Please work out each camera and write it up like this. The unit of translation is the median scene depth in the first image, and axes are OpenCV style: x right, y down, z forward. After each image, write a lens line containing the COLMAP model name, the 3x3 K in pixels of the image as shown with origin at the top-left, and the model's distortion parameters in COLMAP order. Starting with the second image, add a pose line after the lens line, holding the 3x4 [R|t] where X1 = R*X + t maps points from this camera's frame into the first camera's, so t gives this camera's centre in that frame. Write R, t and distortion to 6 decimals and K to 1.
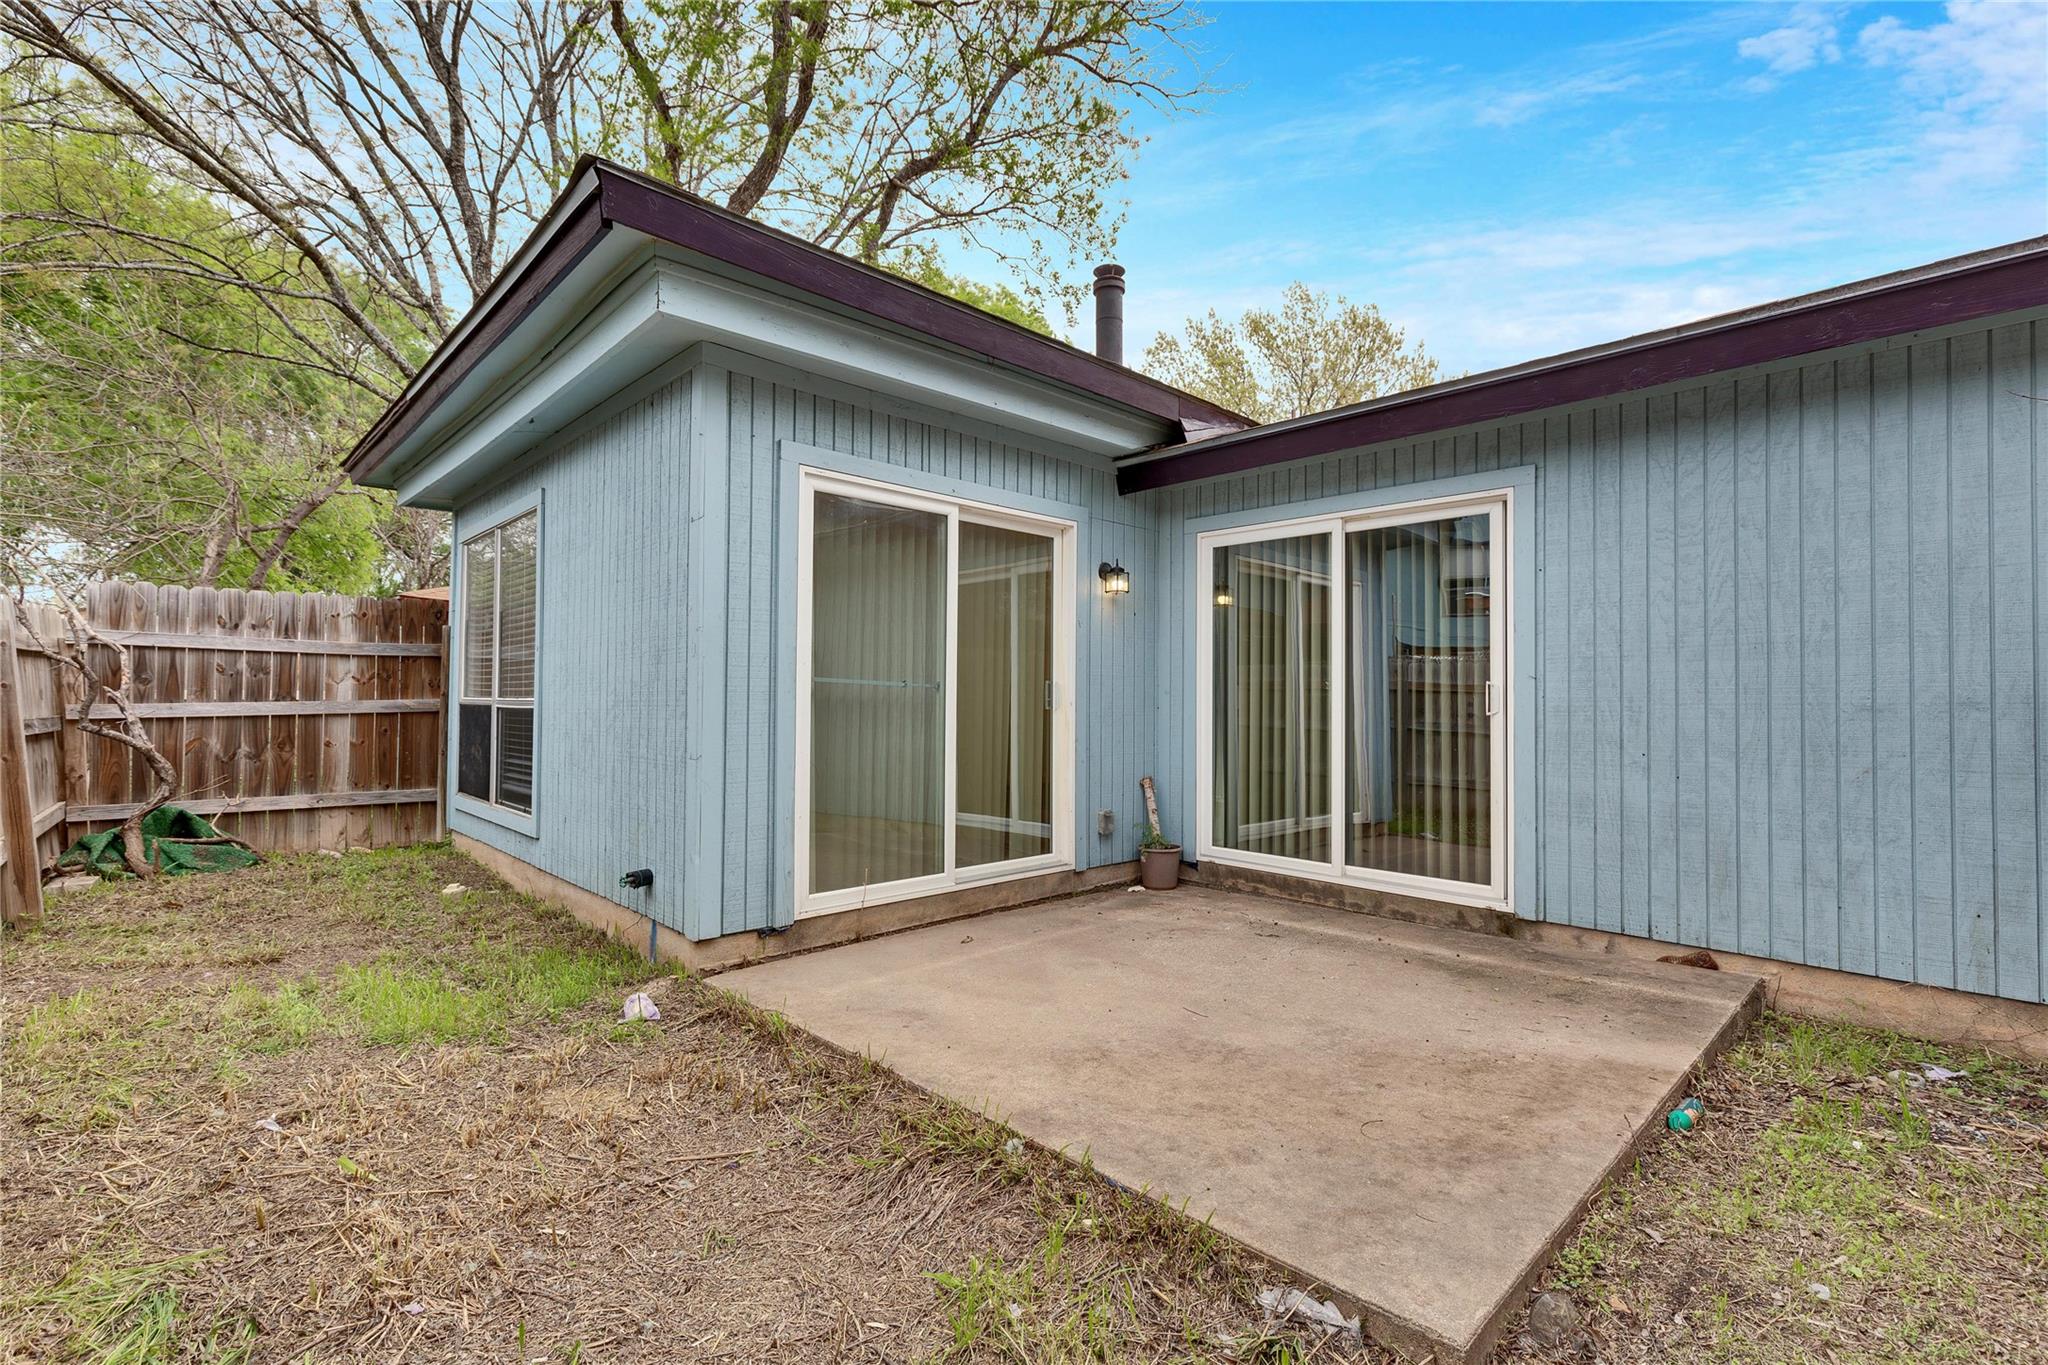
lens RADIAL K [[916.4, 0, 1021.7], [0, 916.4, 685.7], [0, 0, 1]] dist [0.005550, 0.000315]
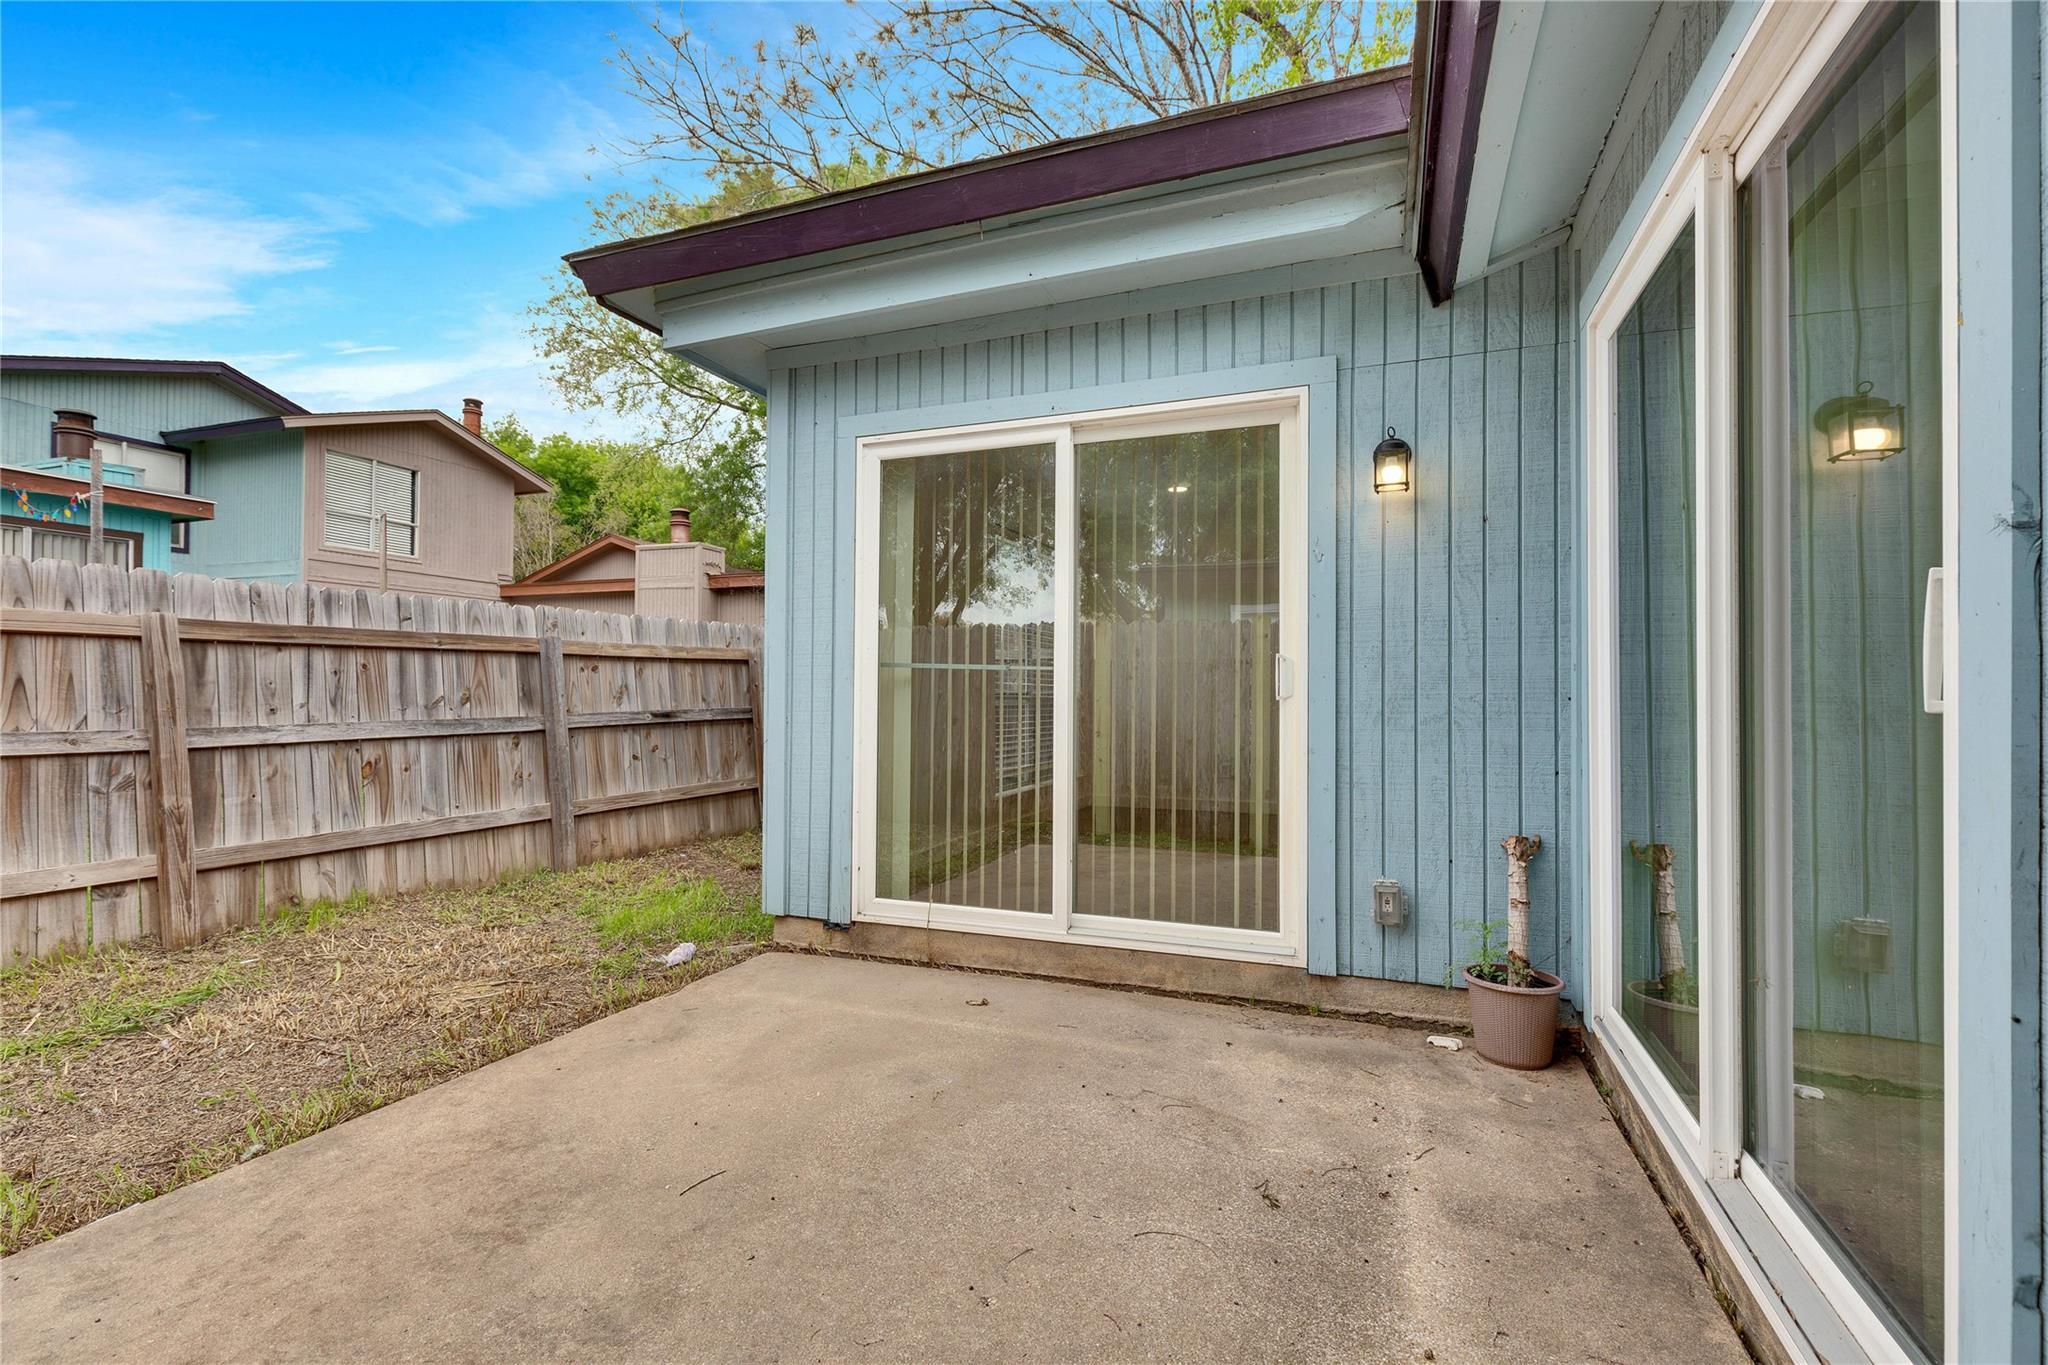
lens RADIAL K [[916.4, 0, 1024.8], [0, 916.4, 686.7], [0, 0, 1]] dist [0.005550, 0.000315]
pose [[0.422107, -0.012637, -0.906458, 0.700786], [0.014672, 0.999867, -0.007107, 0.024395], [0.906427, -0.010300, 0.422237, 0.777809]]
